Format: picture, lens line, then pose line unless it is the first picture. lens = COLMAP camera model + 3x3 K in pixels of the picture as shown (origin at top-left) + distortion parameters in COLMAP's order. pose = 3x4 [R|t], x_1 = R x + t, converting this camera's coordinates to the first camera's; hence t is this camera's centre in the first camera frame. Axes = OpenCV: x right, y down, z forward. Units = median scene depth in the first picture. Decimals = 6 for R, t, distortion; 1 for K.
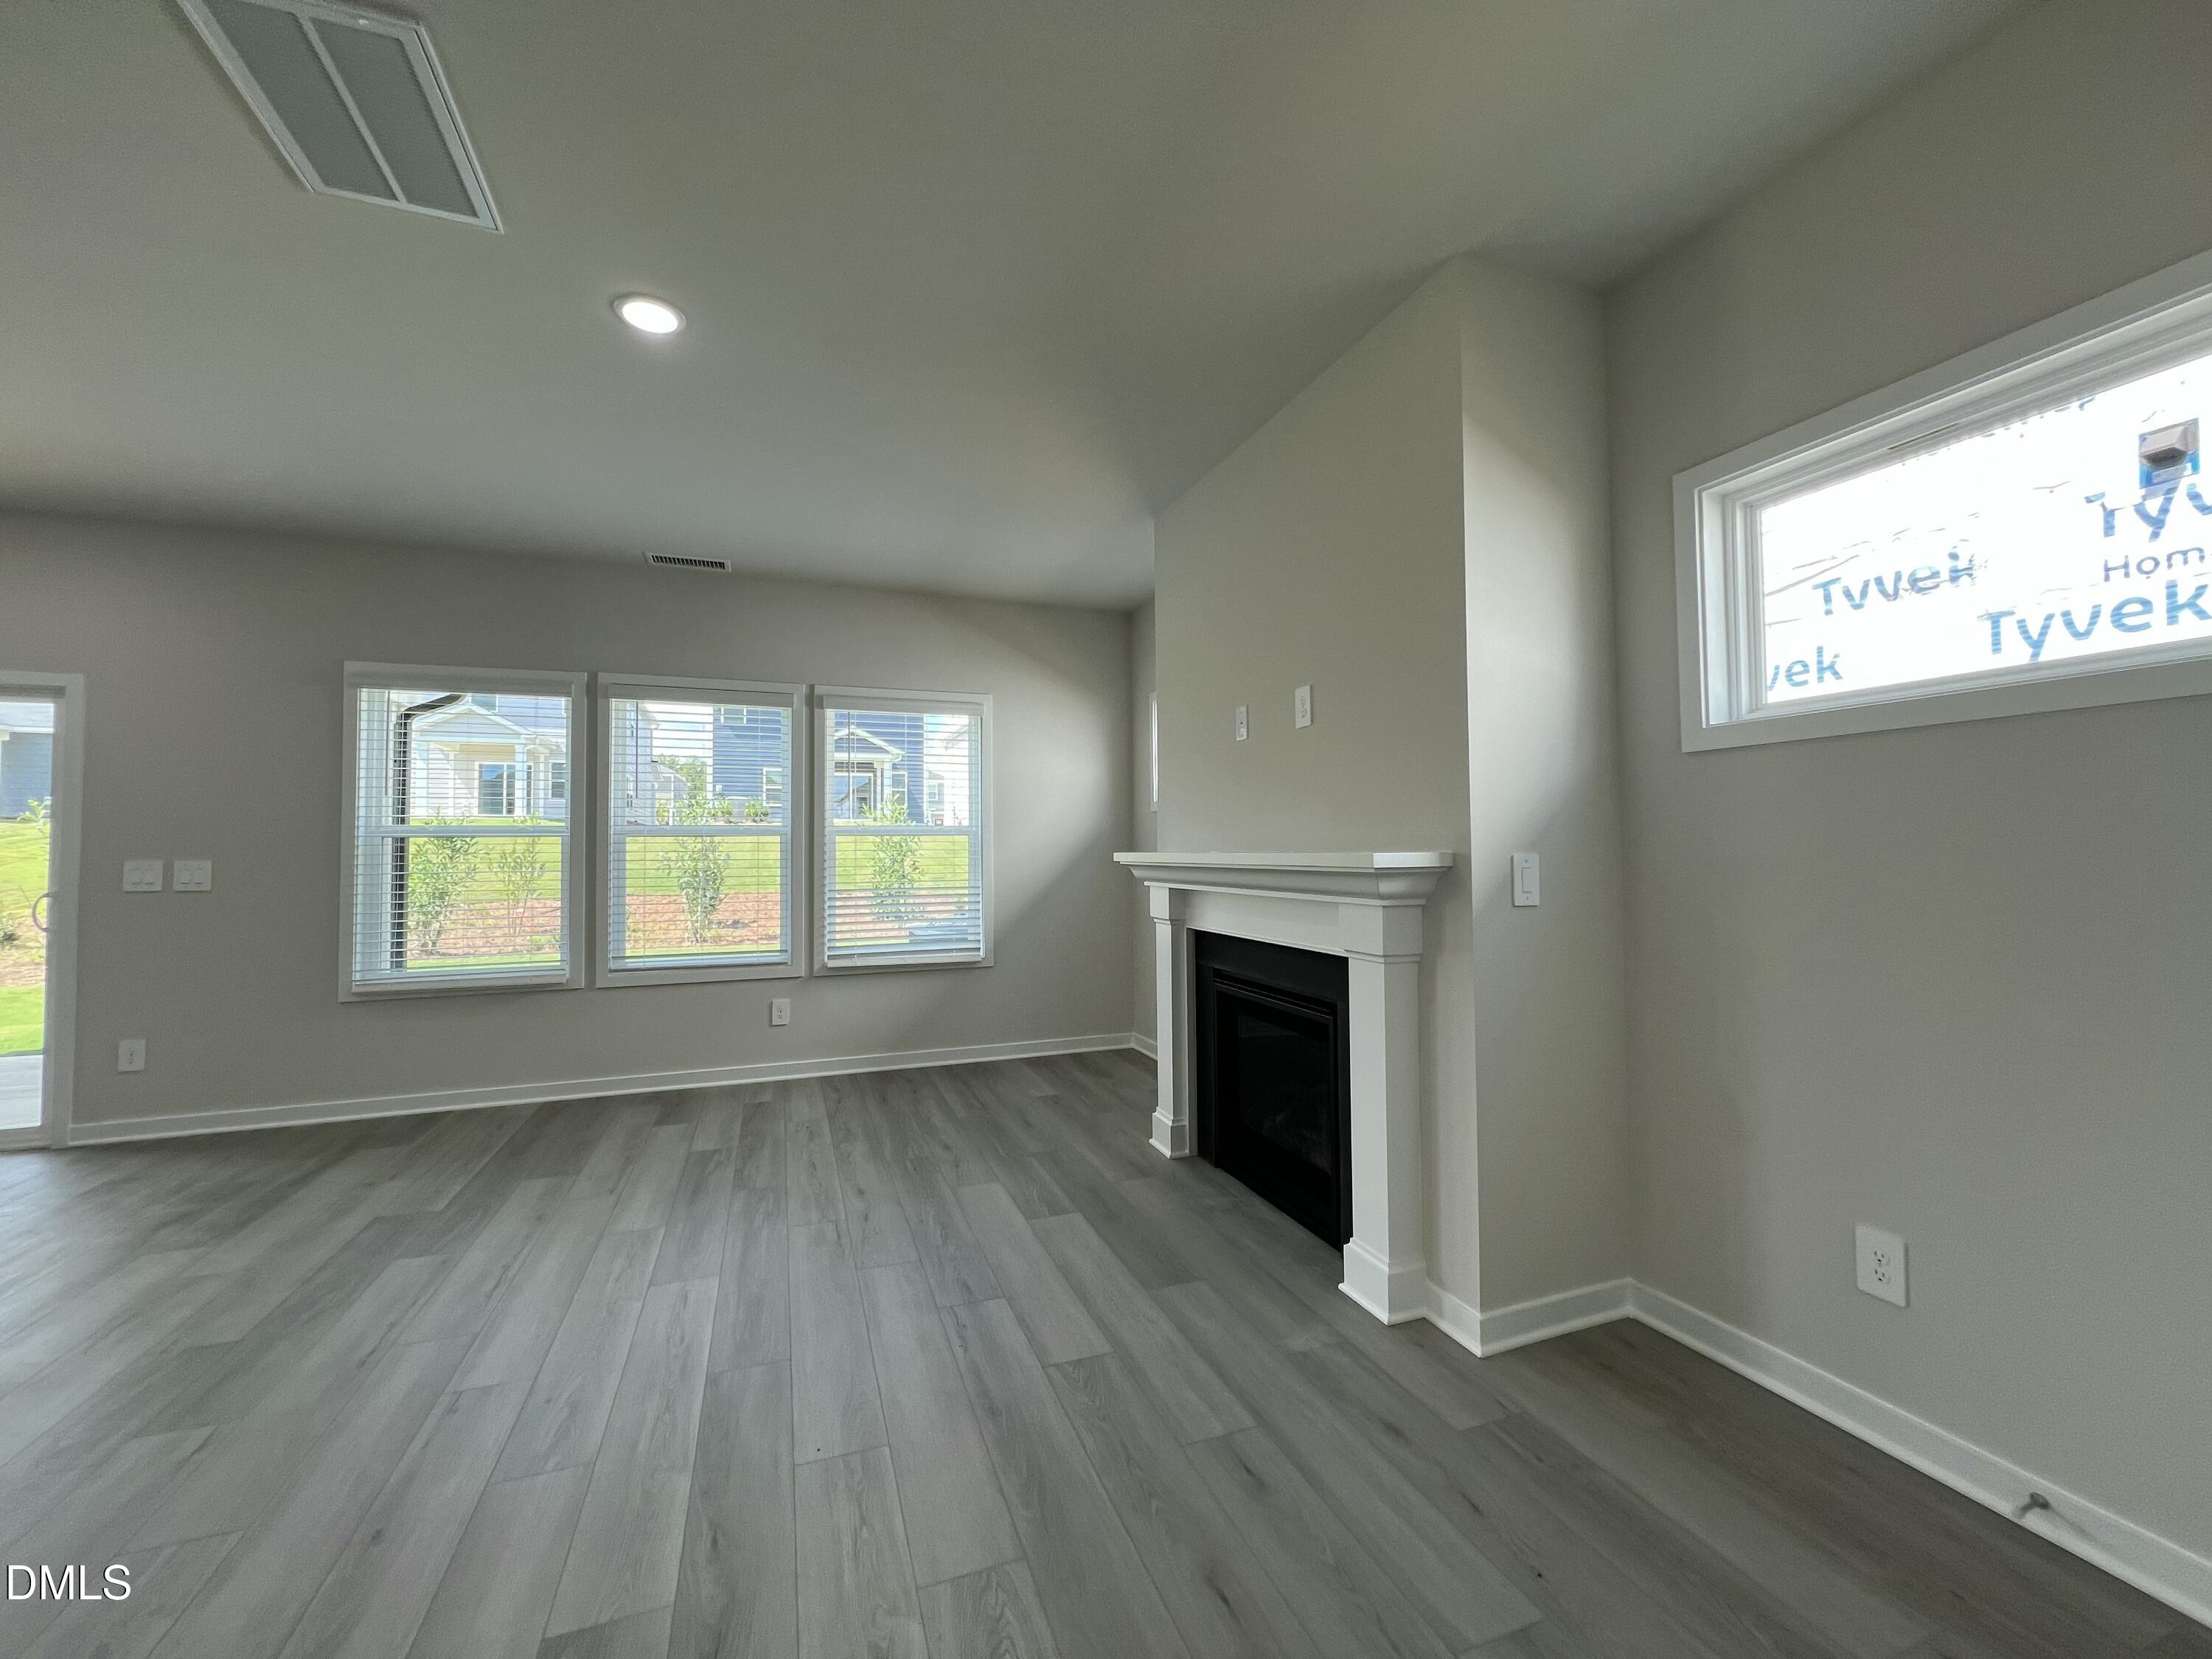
lens RADIAL K [[876.6, 0, 1106.0], [0, 876.6, 829.5], [0, 0, 1]] dist [0.000804, -0.000022]
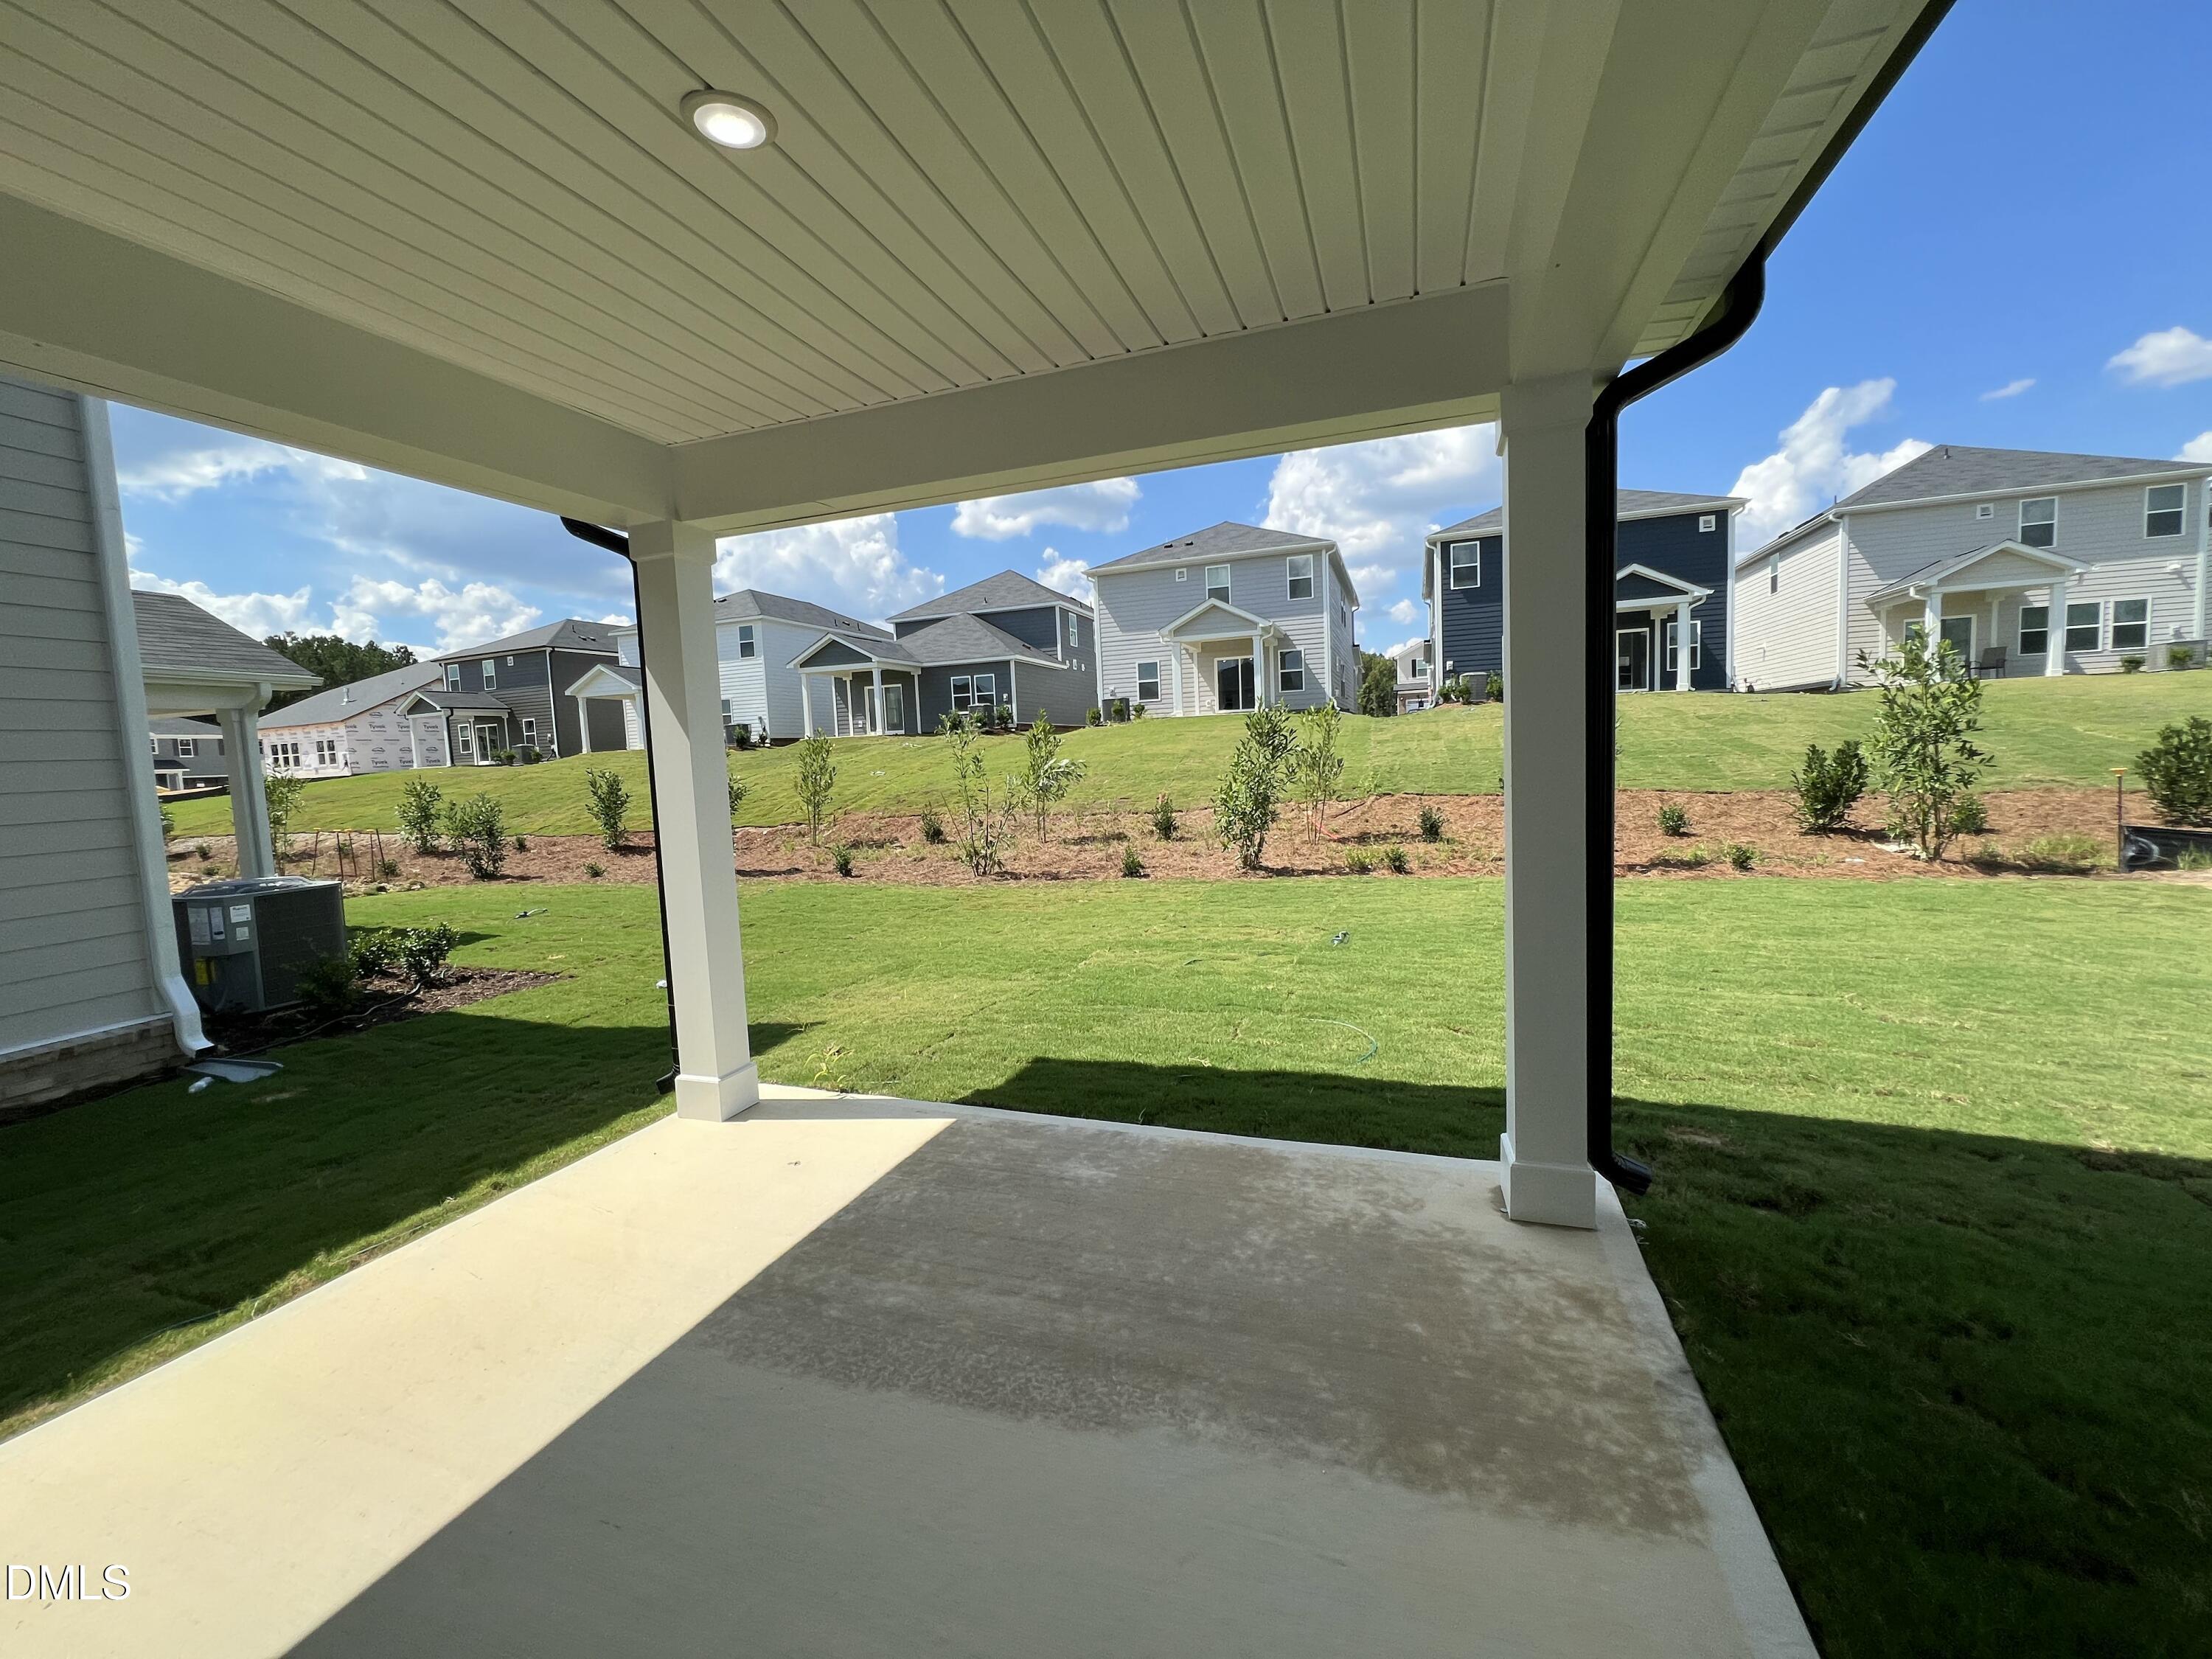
lens RADIAL K [[876.6, 0, 1106.0], [0, 876.6, 829.5], [0, 0, 1]] dist [0.000804, -0.000022]
pose [[0.771022, 0.026991, -0.636236, -0.174146], [0.054905, 0.992563, 0.108645, 0.000858], [0.634437, -0.118700, 0.763806, 0.131272]]
